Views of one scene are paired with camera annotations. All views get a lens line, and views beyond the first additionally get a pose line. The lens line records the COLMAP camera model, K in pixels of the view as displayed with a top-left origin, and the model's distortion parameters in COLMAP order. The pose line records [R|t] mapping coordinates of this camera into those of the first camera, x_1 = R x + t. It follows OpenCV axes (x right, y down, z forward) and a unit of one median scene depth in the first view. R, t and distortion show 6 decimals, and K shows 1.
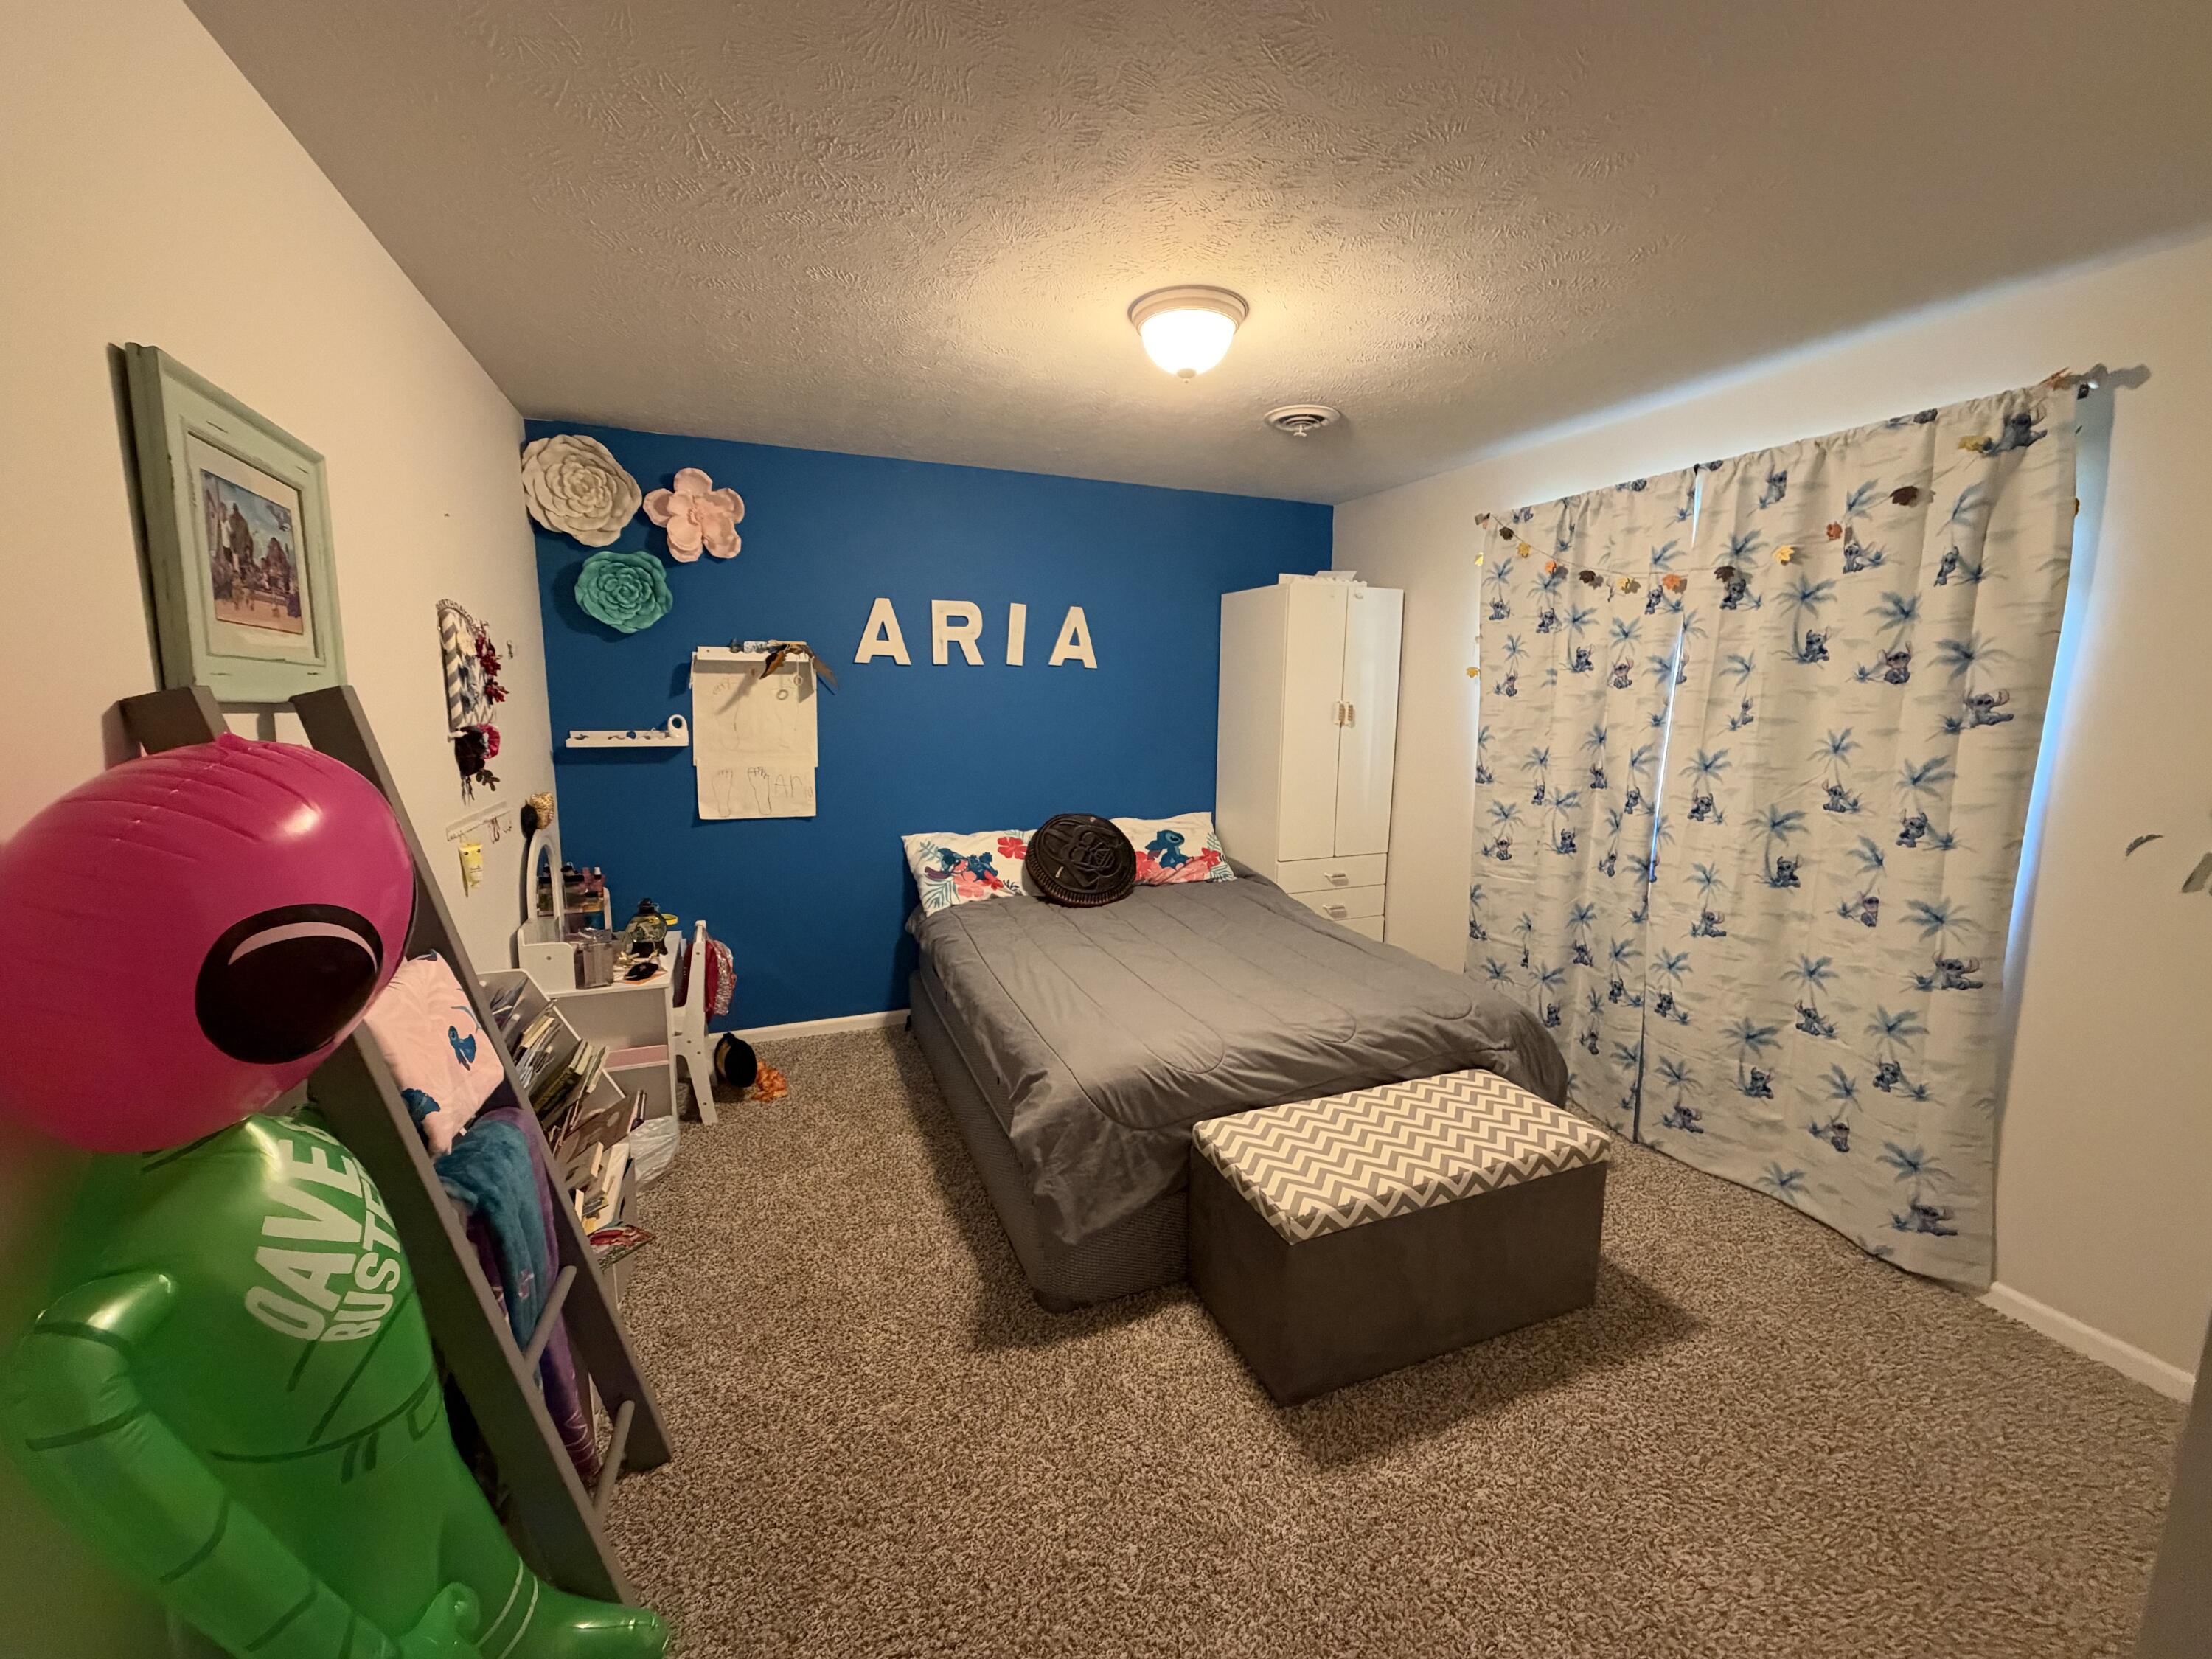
lens RADIAL K [[884.9, 0, 1105.3], [0, 884.9, 830.3], [0, 0, 1]] dist [0.001586, 0.000123]
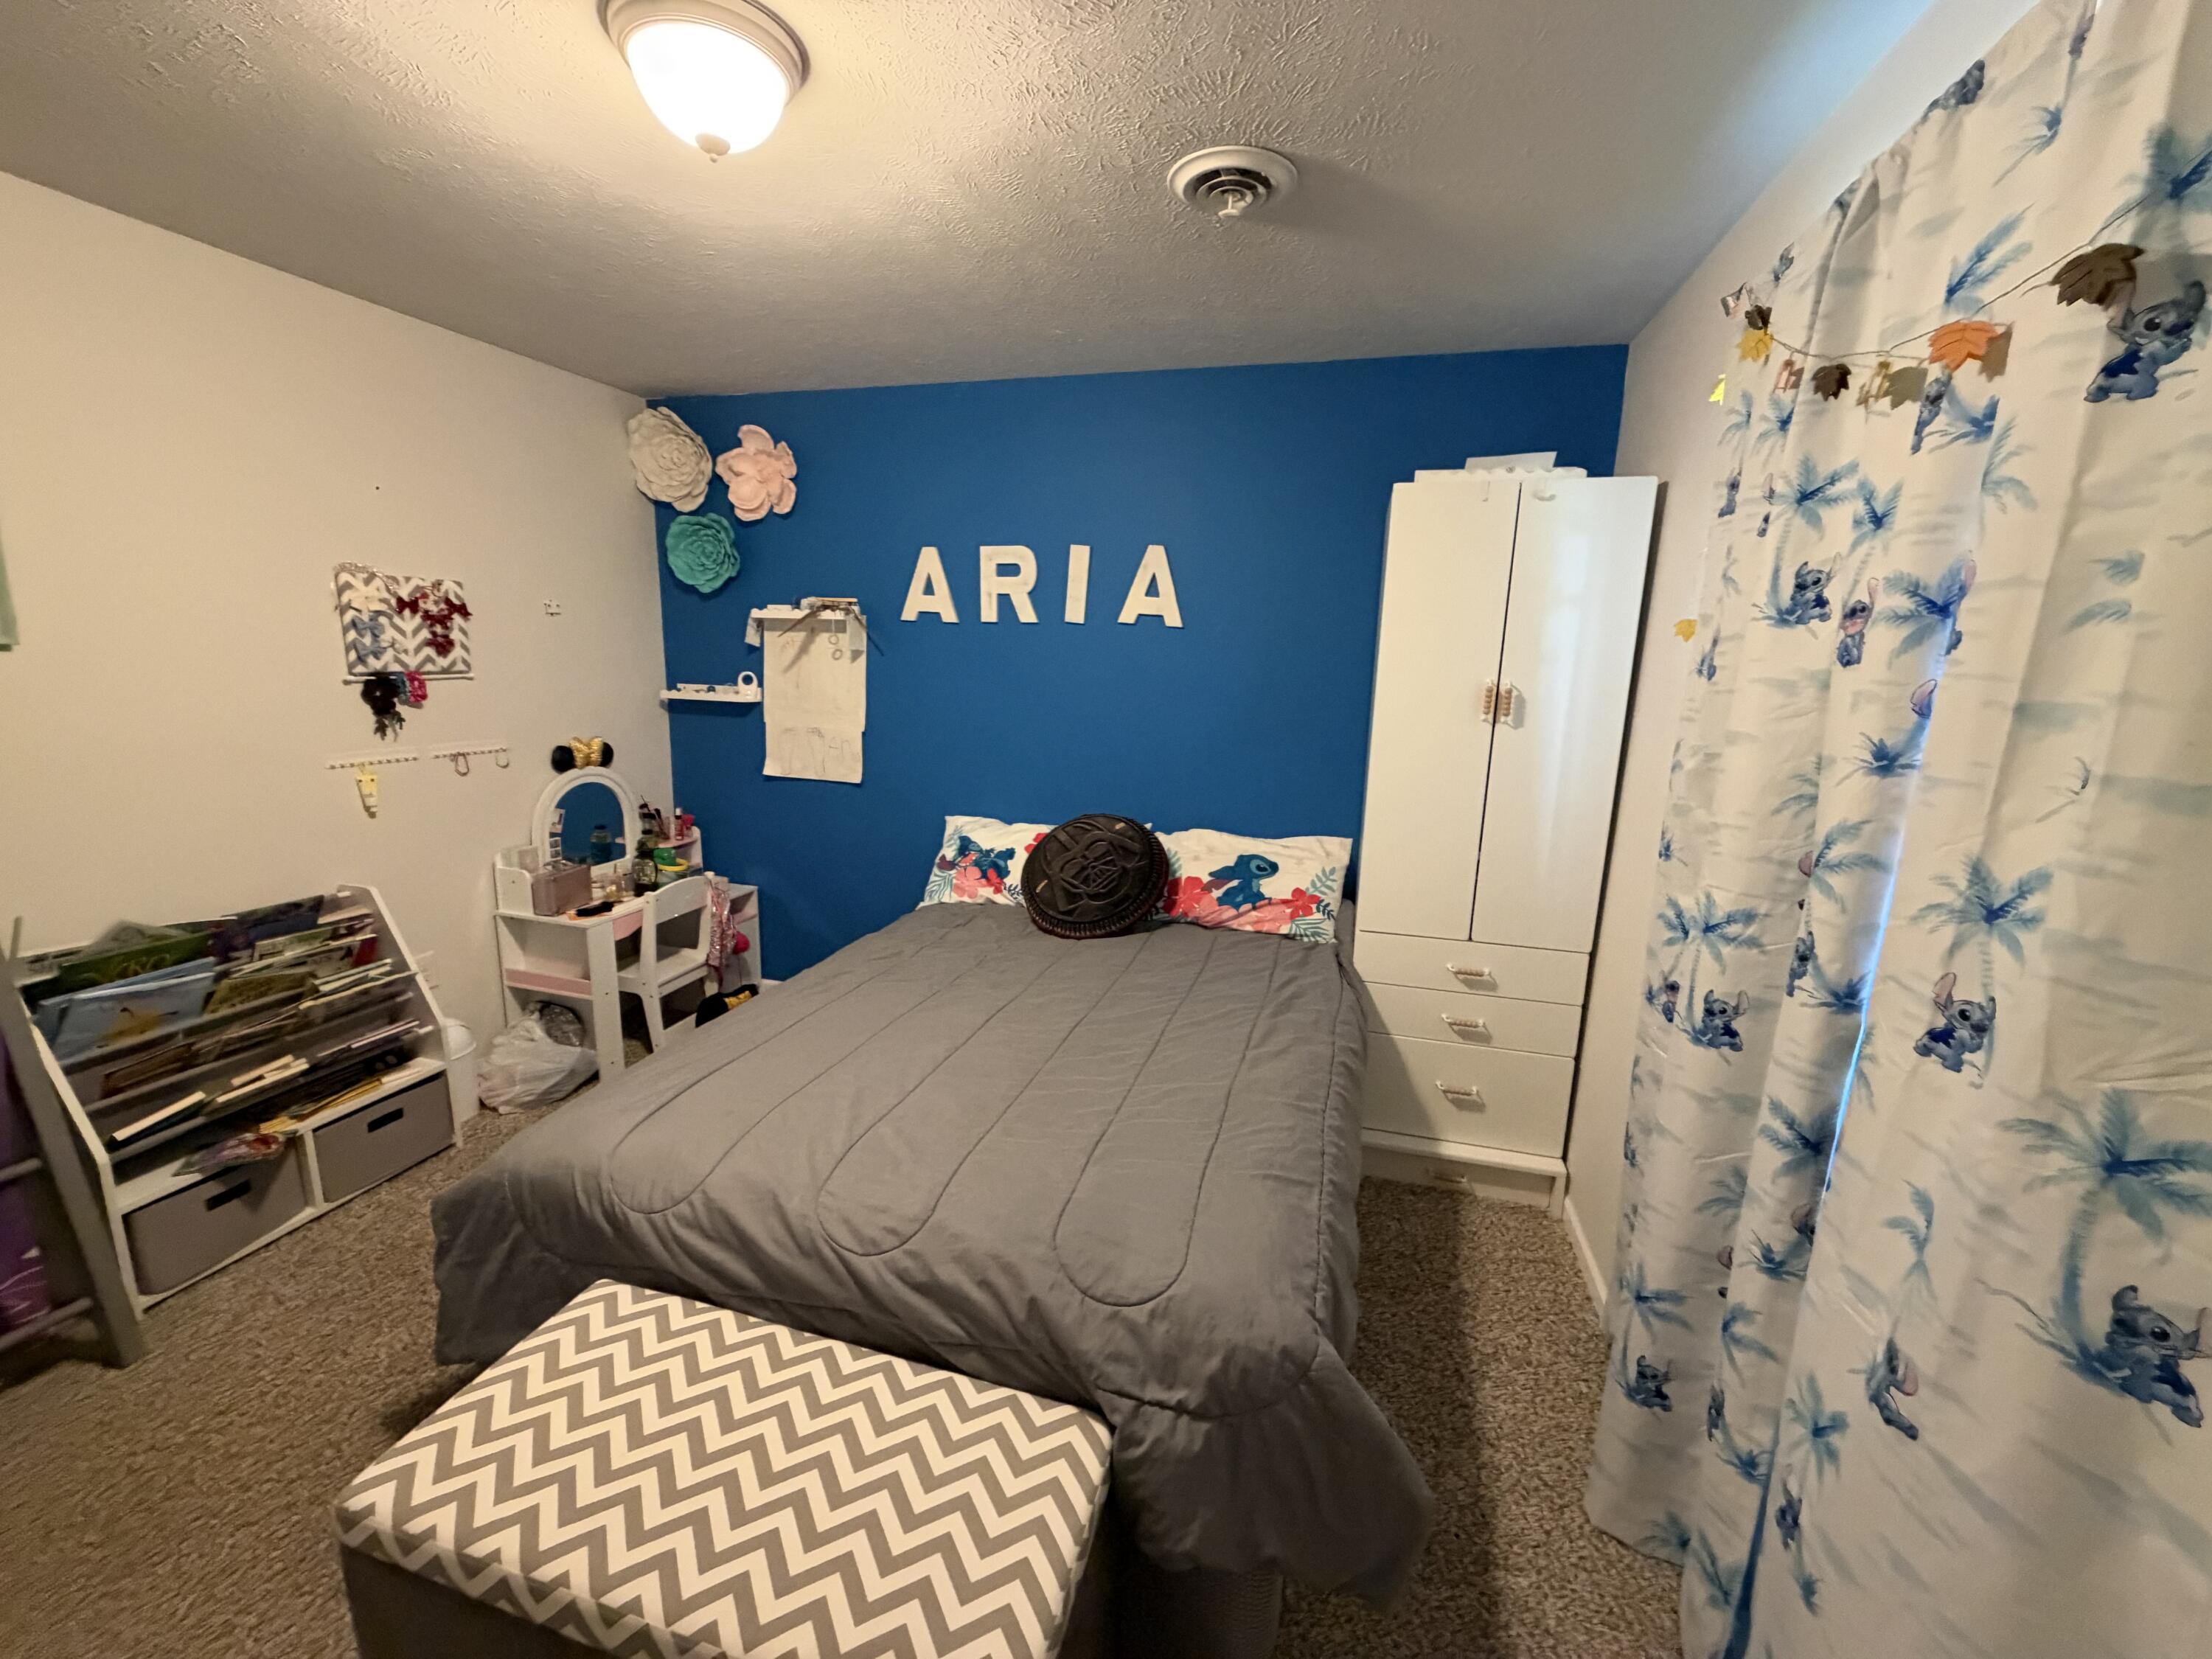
lens RADIAL K [[884.9, 0, 1101.4], [0, 884.9, 828.4], [0, 0, 1]] dist [0.001586, 0.000123]
pose [[0.782710, 0.135229, -0.607517, 0.486287], [-0.116440, 0.990692, 0.070503, -0.068791], [0.611397, 0.015556, 0.791171, 0.429016]]
